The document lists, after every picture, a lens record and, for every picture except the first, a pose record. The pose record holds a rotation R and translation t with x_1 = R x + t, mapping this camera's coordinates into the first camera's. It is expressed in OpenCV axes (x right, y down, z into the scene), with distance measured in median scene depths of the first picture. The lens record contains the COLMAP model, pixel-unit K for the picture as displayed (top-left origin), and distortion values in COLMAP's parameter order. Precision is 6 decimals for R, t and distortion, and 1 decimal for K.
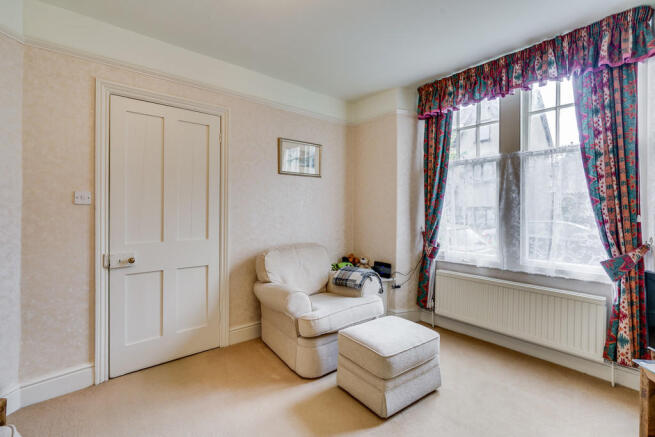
lens RADIAL K [[300.6, 0, 328.8], [0, 300.6, 211.9], [0, 0, 1]] dist [-0.004422, 0.002002]
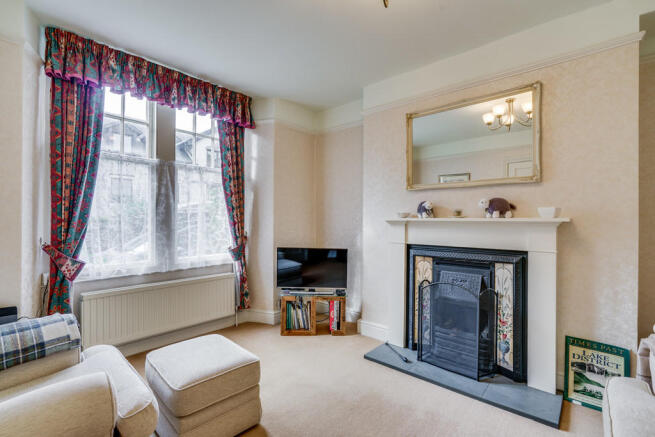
lens RADIAL K [[300.6, 0, 329.0], [0, 300.6, 219.7], [0, 0, 1]] dist [-0.004422, 0.002002]
pose [[-0.159794, -0.002682, 0.987147, -0.581009], [-0.003645, 0.999991, 0.002127, 0.008835], [-0.987144, -0.003258, -0.159803, 0.650974]]
